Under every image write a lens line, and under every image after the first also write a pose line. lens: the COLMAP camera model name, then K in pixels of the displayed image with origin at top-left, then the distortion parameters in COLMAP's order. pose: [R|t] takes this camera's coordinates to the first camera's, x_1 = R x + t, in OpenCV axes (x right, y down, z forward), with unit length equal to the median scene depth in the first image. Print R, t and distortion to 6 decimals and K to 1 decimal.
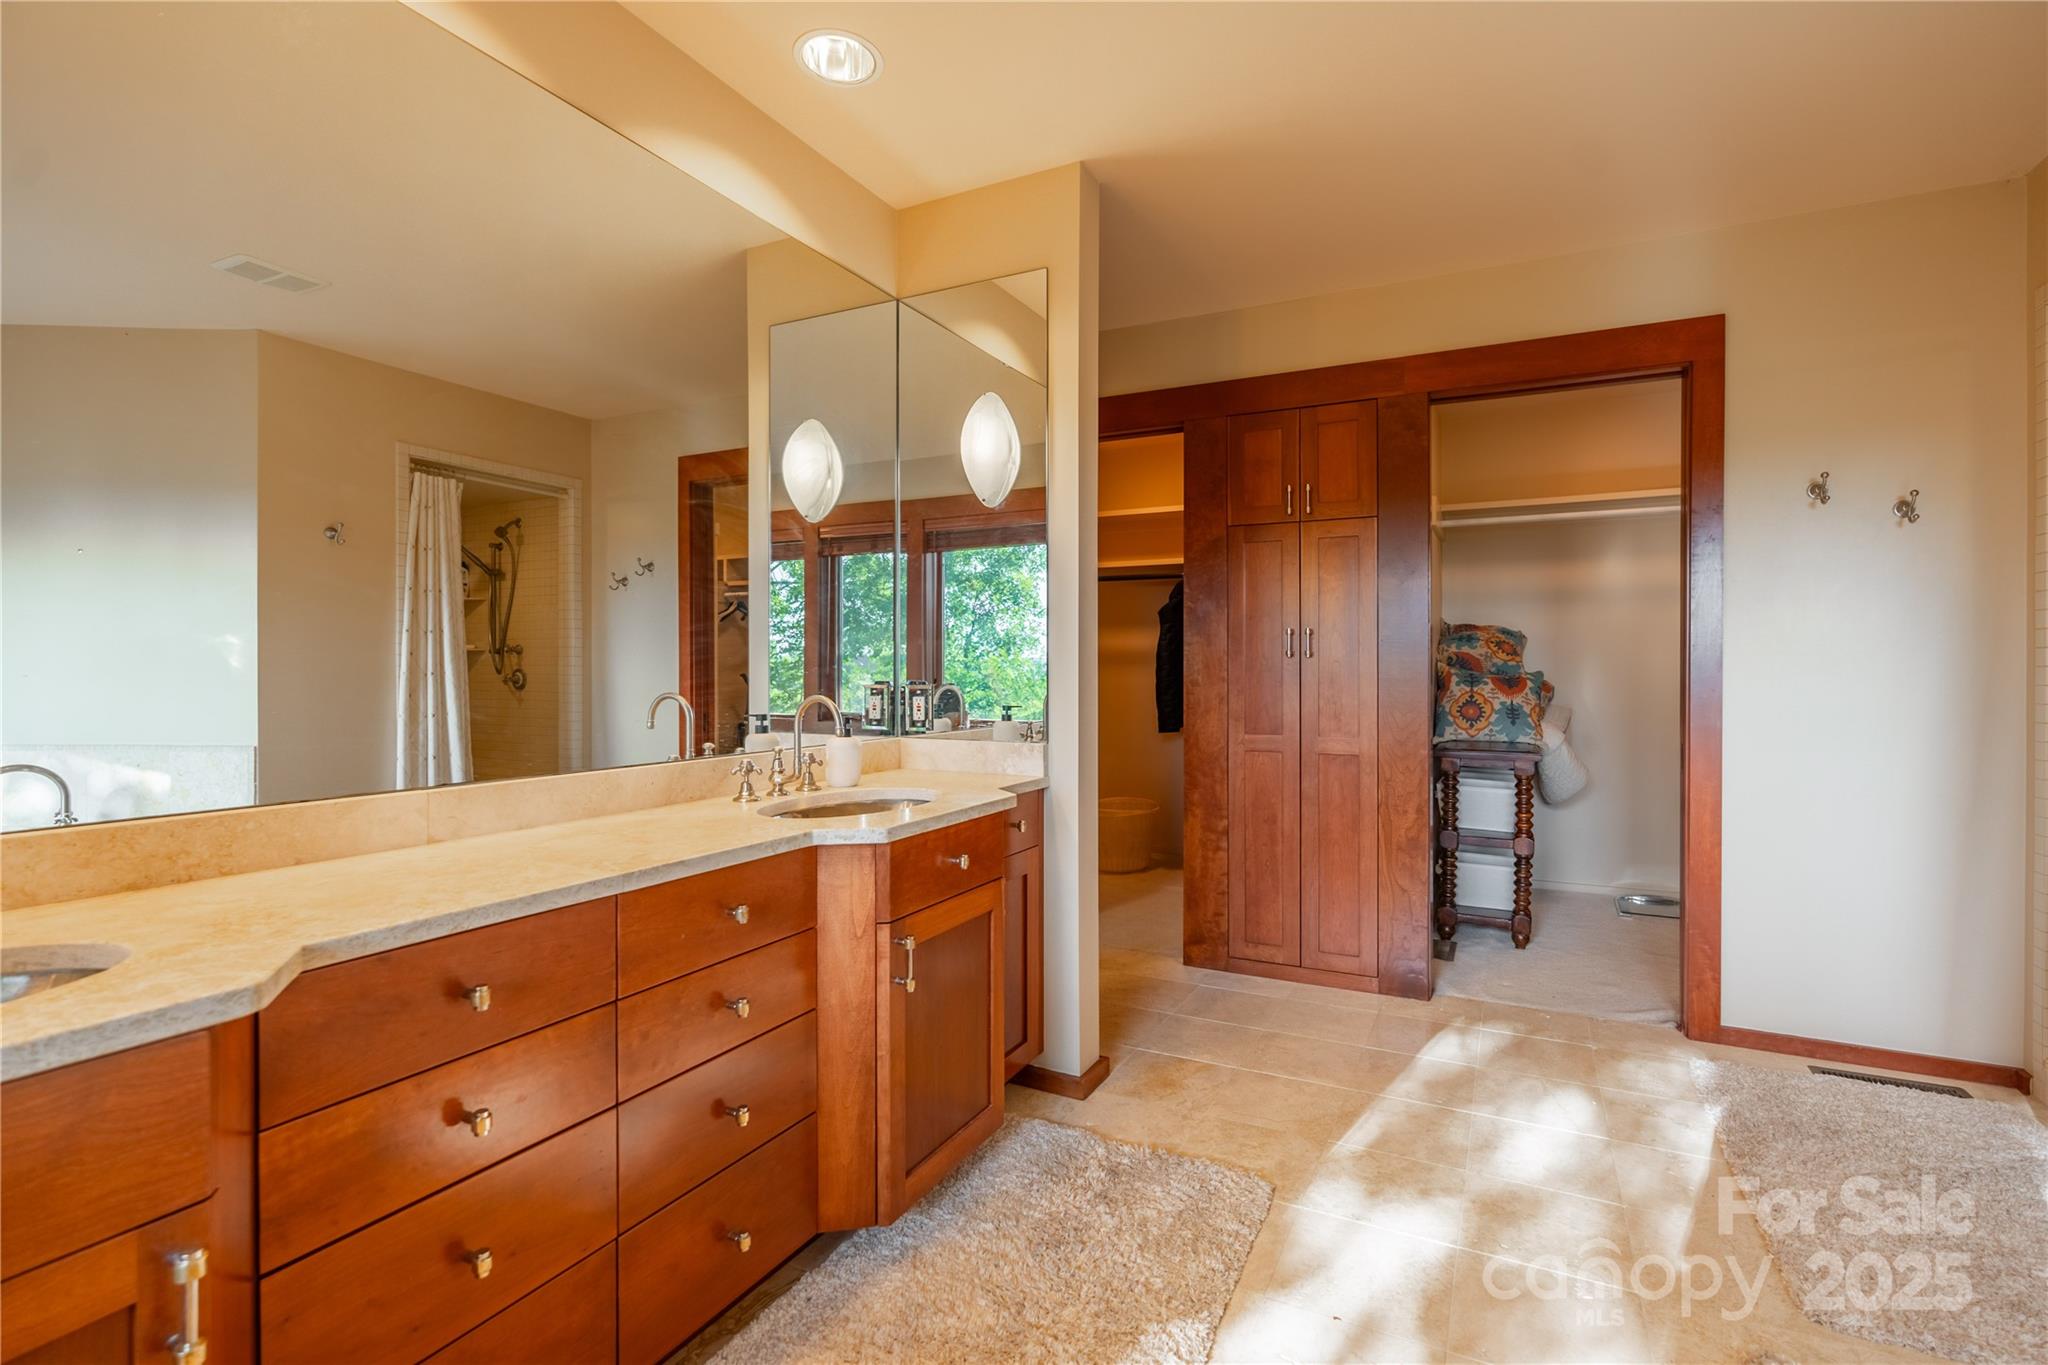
lens RADIAL K [[882.1, 0, 1024.0], [0, 882.1, 682.5], [0, 0, 1]] dist [0.000139, -0.000112]
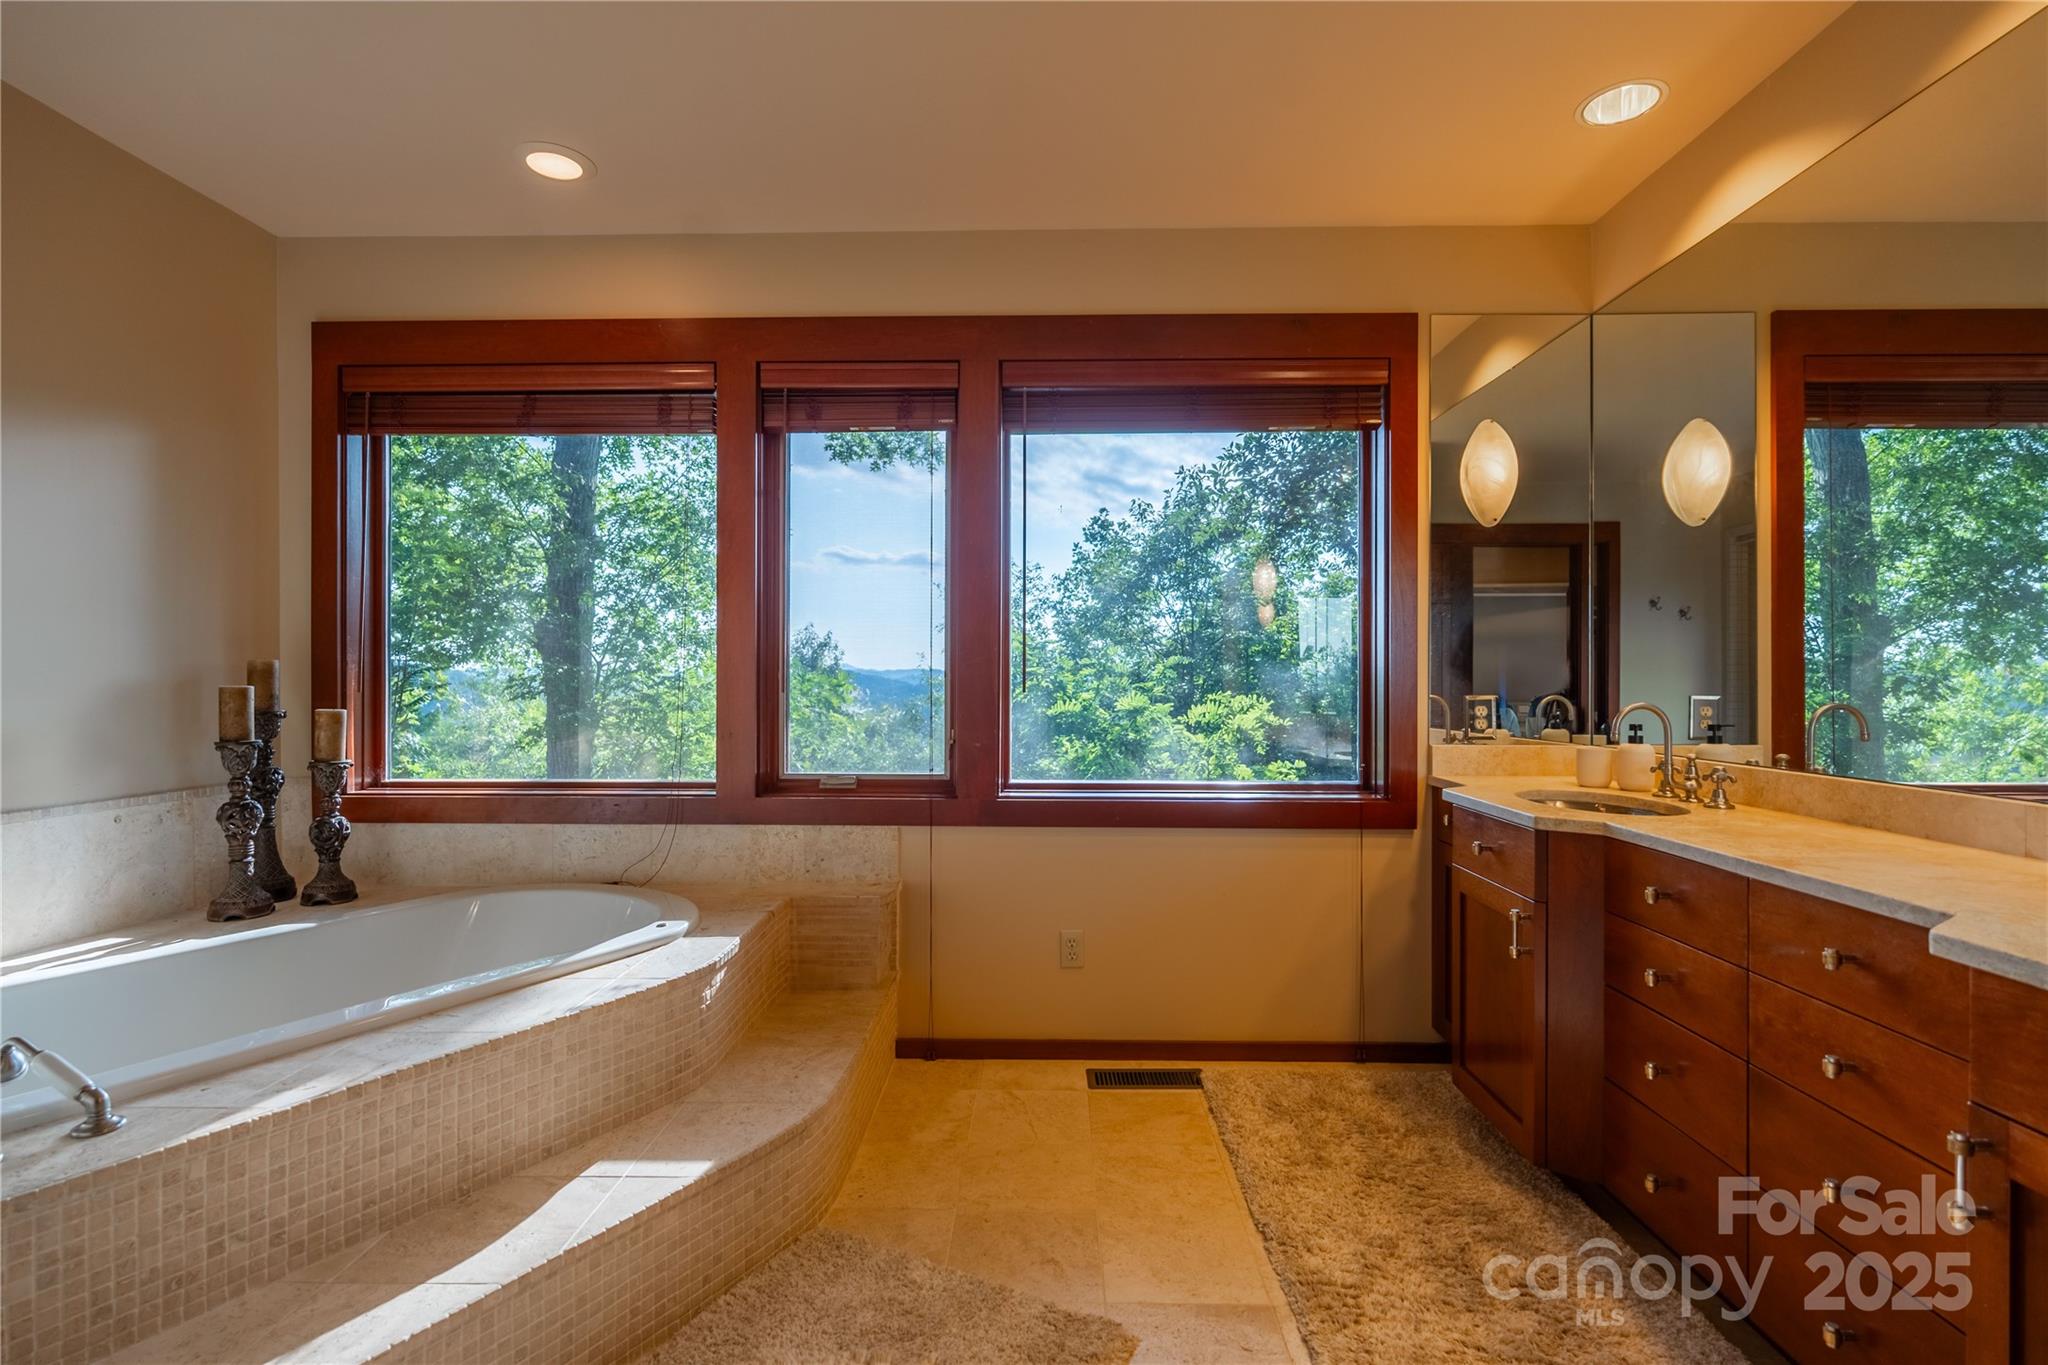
lens RADIAL K [[882.1, 0, 1024.0], [0, 882.1, 682.5], [0, 0, 1]] dist [0.000139, -0.000112]
pose [[-0.911295, -0.003403, -0.411740, 0.825539], [-0.007582, 0.999935, 0.008517, -0.012419], [0.411685, 0.010883, -0.911261, 1.579049]]
